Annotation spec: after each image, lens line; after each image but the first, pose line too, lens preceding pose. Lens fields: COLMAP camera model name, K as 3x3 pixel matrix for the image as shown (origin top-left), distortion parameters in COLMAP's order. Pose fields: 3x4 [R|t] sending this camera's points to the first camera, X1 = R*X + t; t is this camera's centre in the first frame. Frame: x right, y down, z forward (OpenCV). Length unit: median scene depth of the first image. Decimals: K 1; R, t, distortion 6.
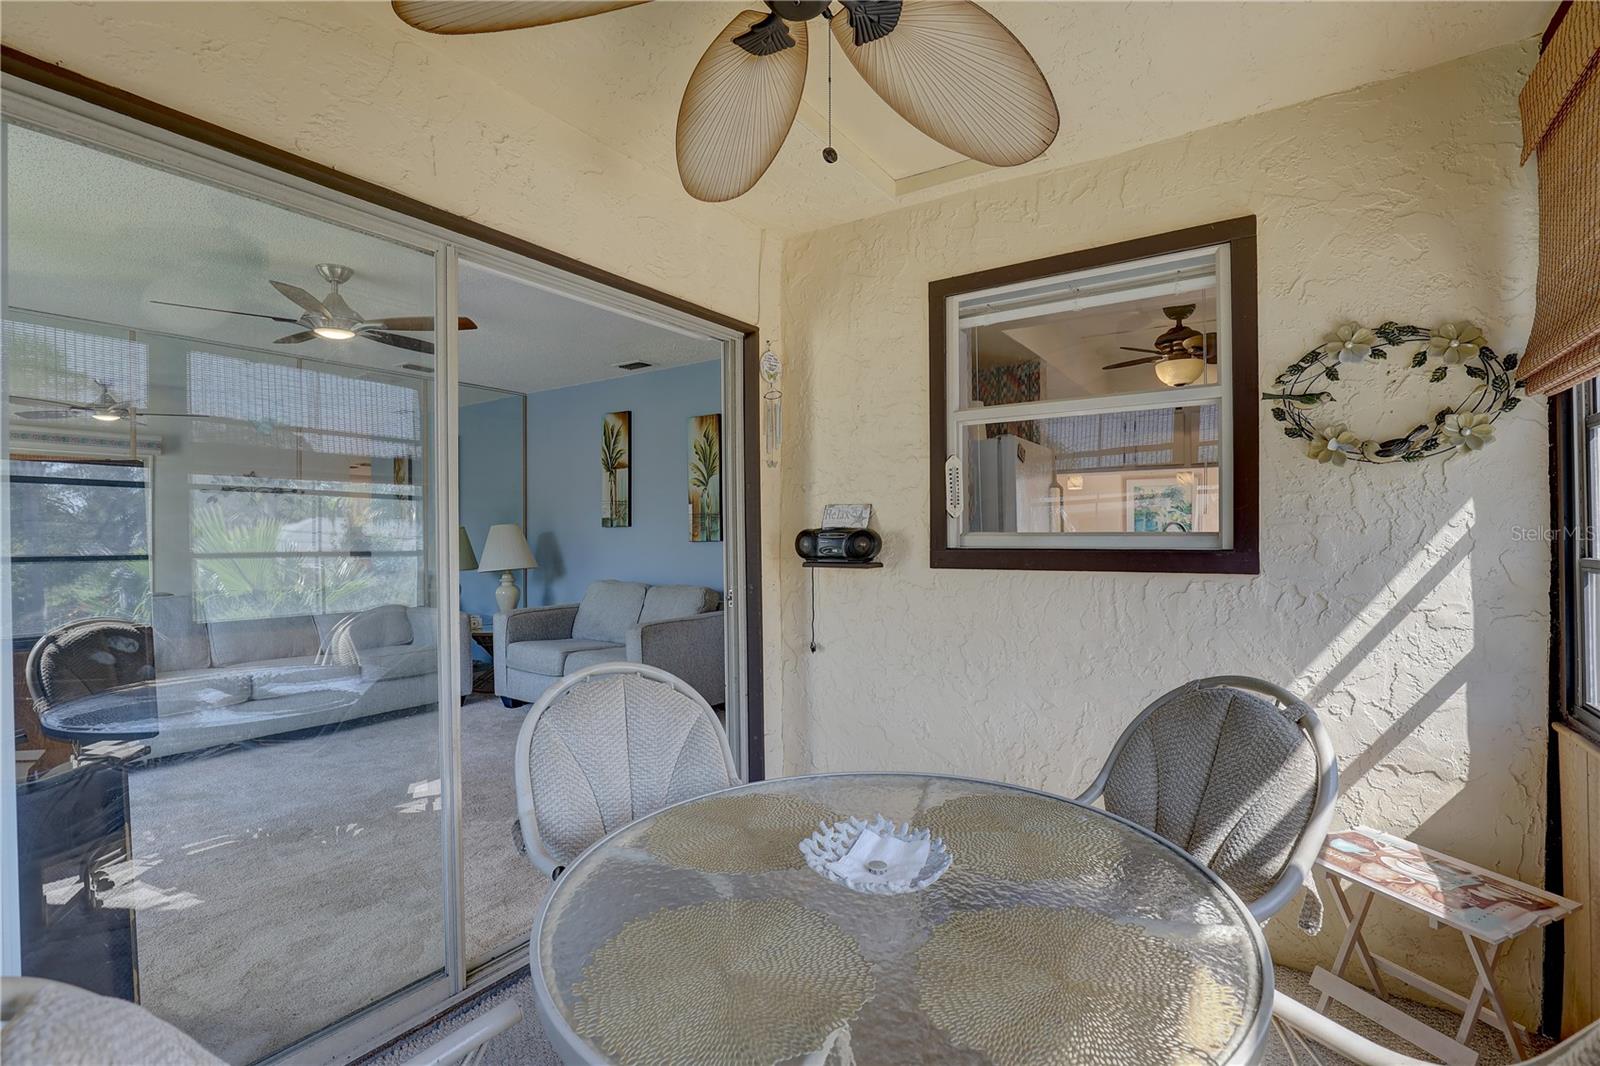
lens RADIAL K [[730.9, 0, 806.1], [0, 730.9, 531.4], [0, 0, 1]] dist [-0.035387, 0.005505]
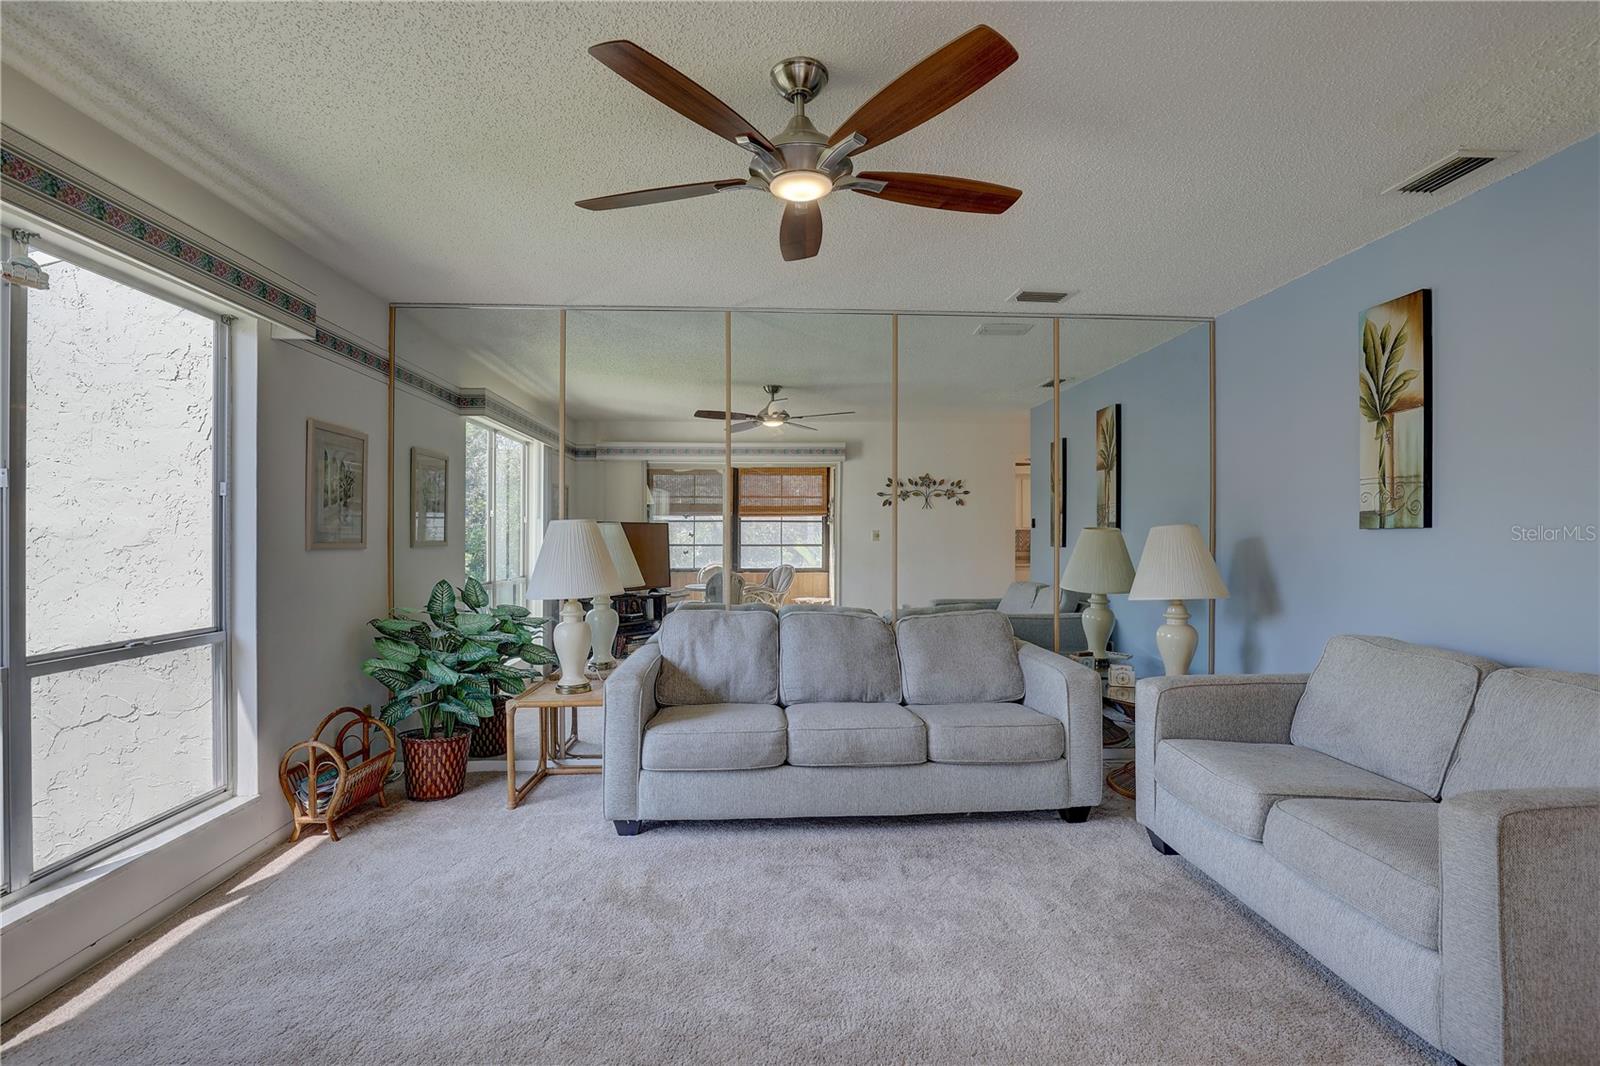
lens RADIAL K [[730.9, 0, 808.5], [0, 730.9, 534.7], [0, 0, 1]] dist [-0.035387, 0.005505]
pose [[0.605947, 0.002562, -0.795501, -0.122991], [-0.002825, 0.999995, 0.001070, -0.001160], [0.795500, 0.001599, 0.605952, 0.416504]]
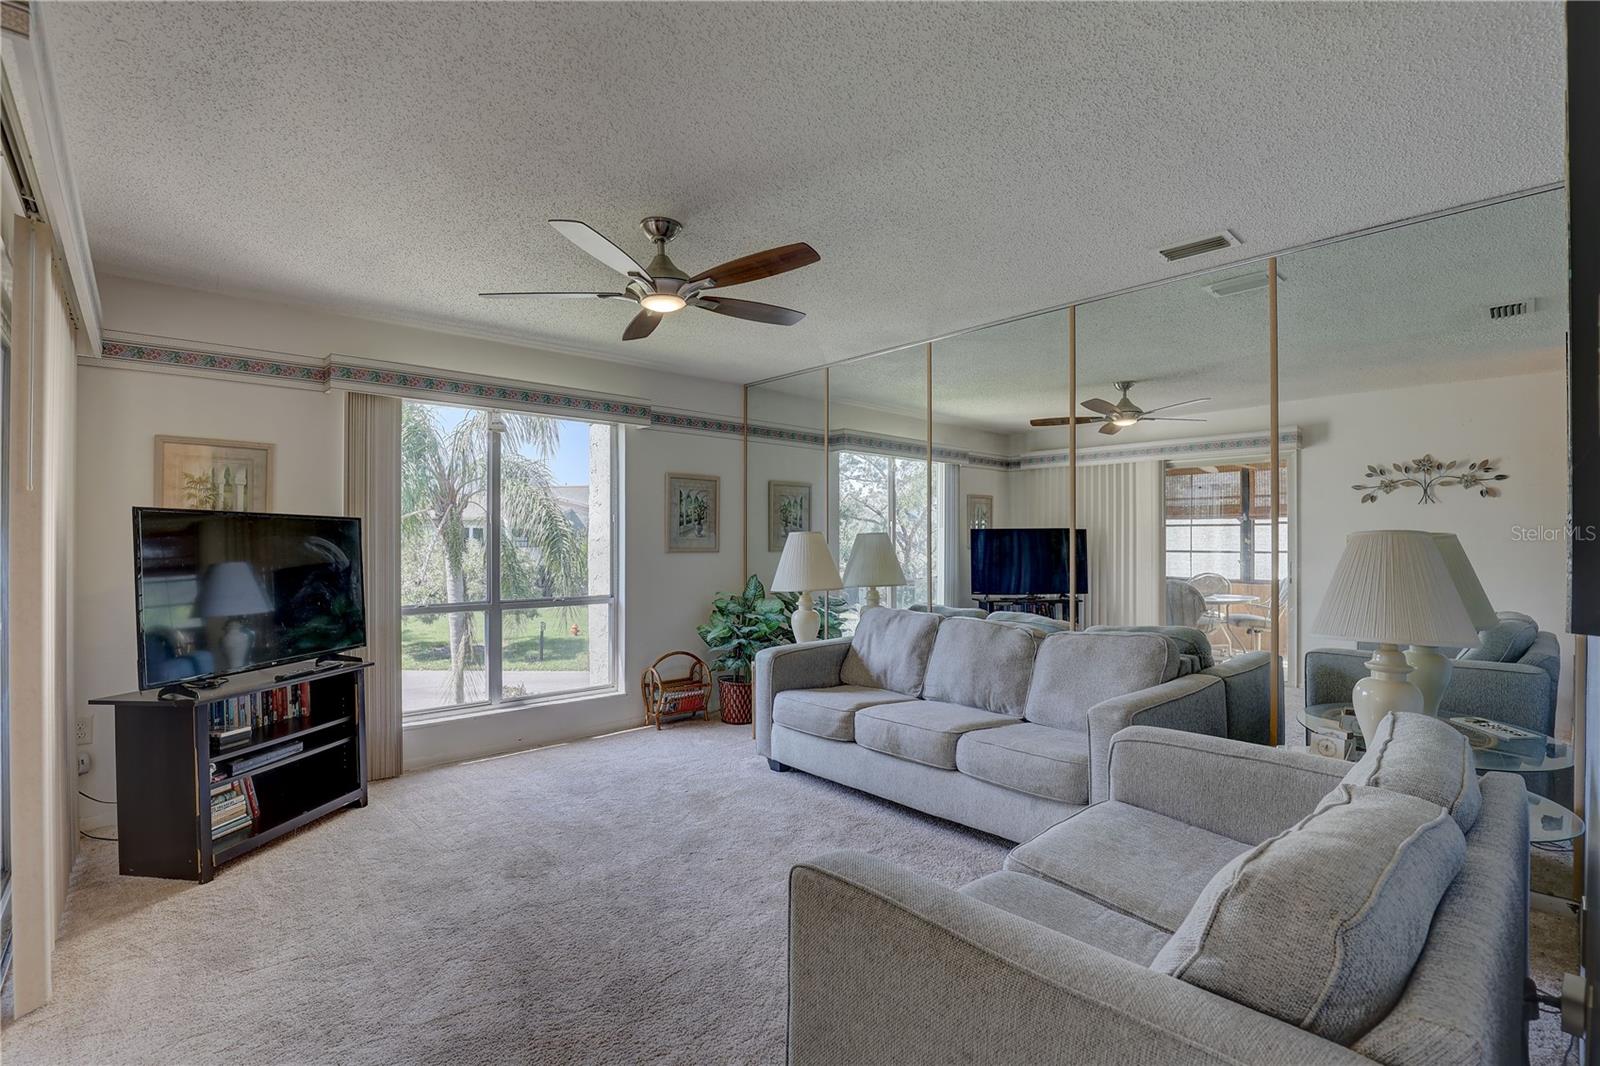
lens RADIAL K [[730.9, 0, 805.4], [0, 730.9, 533.4], [0, 0, 1]] dist [-0.035387, 0.005505]
pose [[-0.233488, -0.002920, -0.972355, 0.065751], [0.003711, 0.999986, -0.003895, -0.008407], [0.972353, -0.004518, -0.233474, 0.849389]]
